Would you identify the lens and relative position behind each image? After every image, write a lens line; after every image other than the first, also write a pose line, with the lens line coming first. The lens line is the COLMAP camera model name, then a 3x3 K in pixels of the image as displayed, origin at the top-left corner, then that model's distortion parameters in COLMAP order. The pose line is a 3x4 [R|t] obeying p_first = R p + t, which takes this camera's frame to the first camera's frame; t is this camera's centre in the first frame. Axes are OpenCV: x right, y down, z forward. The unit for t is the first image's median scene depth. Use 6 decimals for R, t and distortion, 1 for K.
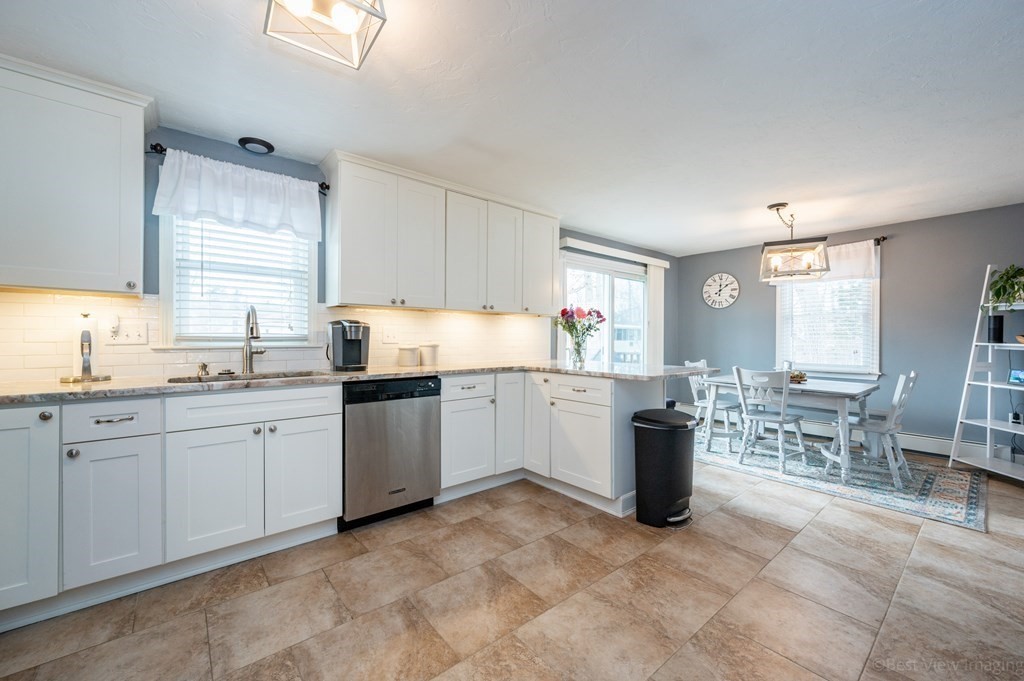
lens RADIAL K [[409.6, 0, 511.8], [0, 409.6, 339.5], [0, 0, 1]] dist [-0.003462, 0.000493]
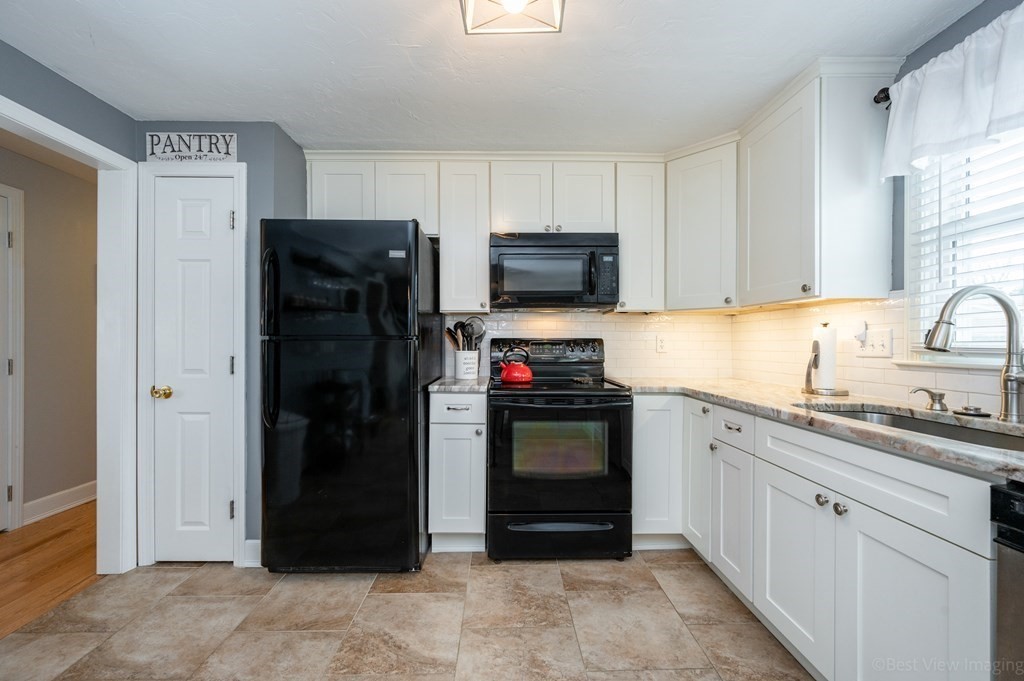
lens RADIAL K [[409.6, 0, 497.1], [0, 409.6, 342.5], [0, 0, 1]] dist [-0.003462, 0.000493]
pose [[-0.638032, -0.007160, -0.769977, 0.108122], [-0.009577, 0.999953, -0.001363, -0.005597], [0.769950, 0.006505, -0.638071, 0.661635]]
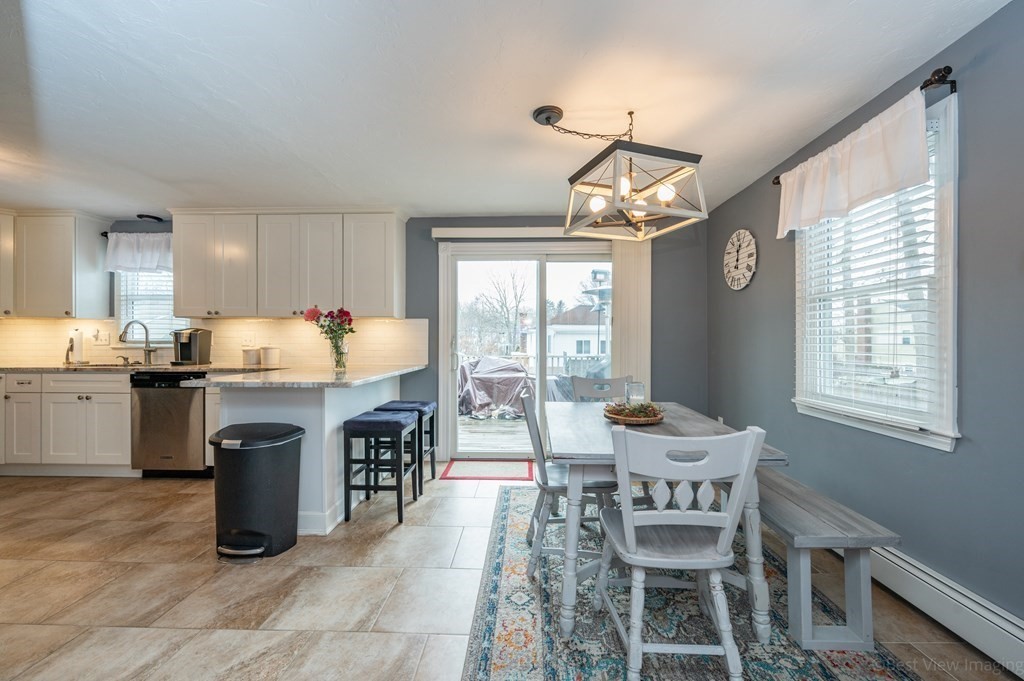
lens RADIAL K [[409.6, 0, 516.7], [0, 409.6, 344.1], [0, 0, 1]] dist [-0.003462, 0.000493]
pose [[0.743745, 0.001999, -0.668461, 1.157229], [-0.002579, 0.999997, 0.000121, 0.001737], [0.668459, 0.001634, 0.743748, 0.620261]]
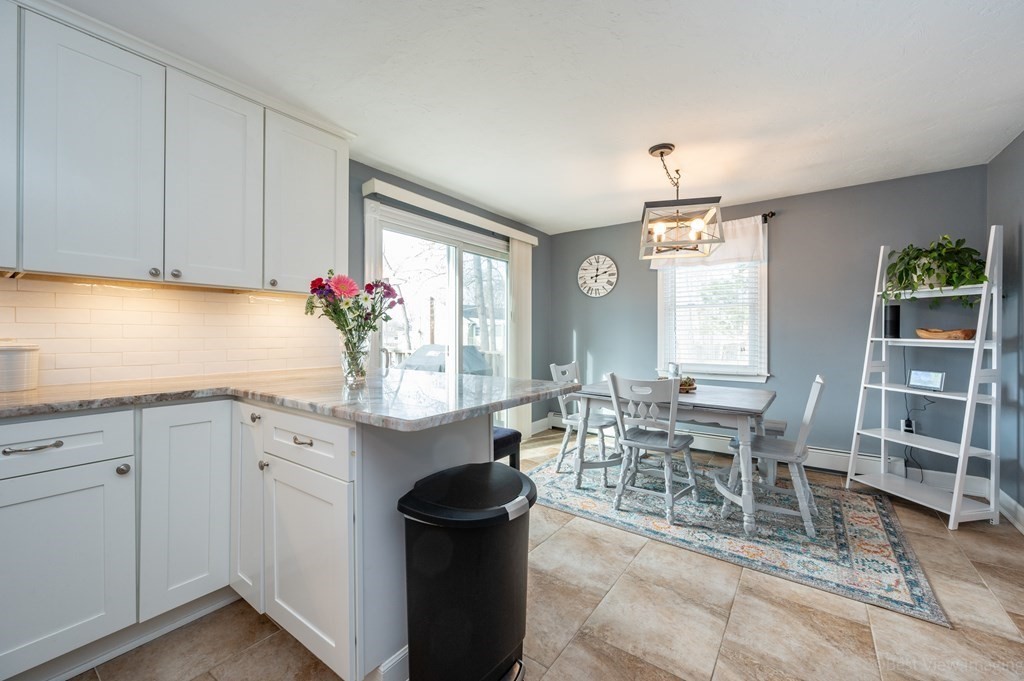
lens RADIAL K [[409.6, 0, 513.8], [0, 409.6, 334.1], [0, 0, 1]] dist [-0.003462, 0.000493]
pose [[0.969654, -0.002647, 0.244465, 0.254216], [0.003913, 0.999981, -0.004691, 0.001631], [-0.244448, 0.005506, 0.969647, 0.422696]]
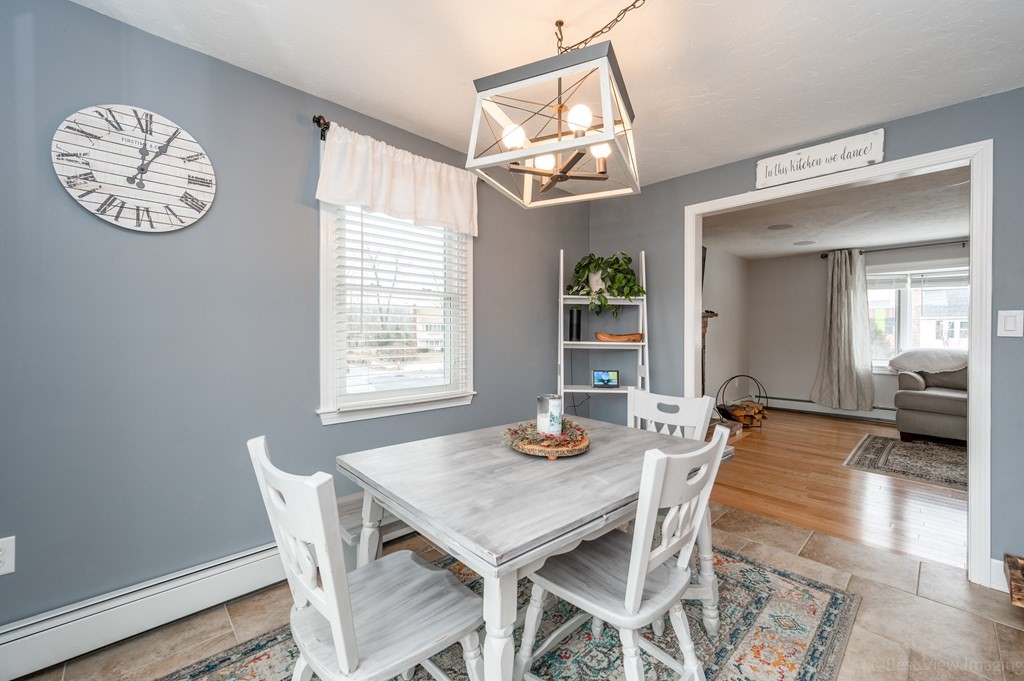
lens RADIAL K [[409.6, 0, 525.2], [0, 409.6, 336.1], [0, 0, 1]] dist [-0.003462, 0.000493]
pose [[-0.069009, -0.003958, 0.997608, 0.364235], [0.004171, 0.999982, 0.004256, -0.007521], [-0.997607, 0.004454, -0.068991, 1.315697]]
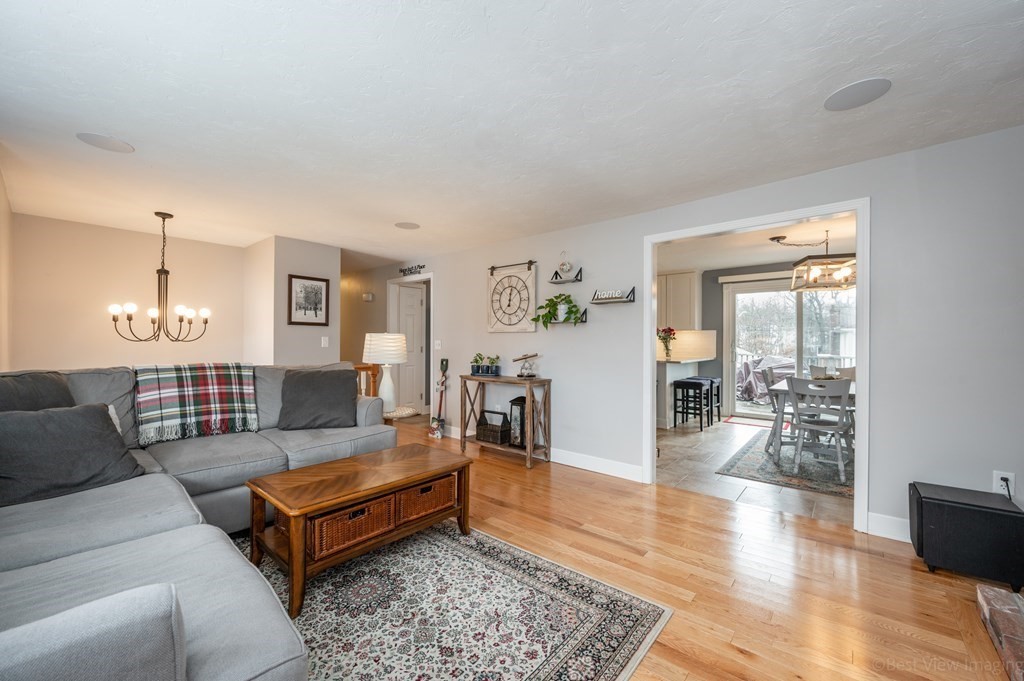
lens RADIAL K [[409.6, 0, 514.9], [0, 409.6, 341.1], [0, 0, 1]] dist [-0.003462, 0.000493]
pose [[0.168173, -0.001988, -0.985756, 2.004106], [-0.006994, 0.999970, -0.003210, -0.004453], [0.985733, 0.007434, 0.168154, 0.007418]]
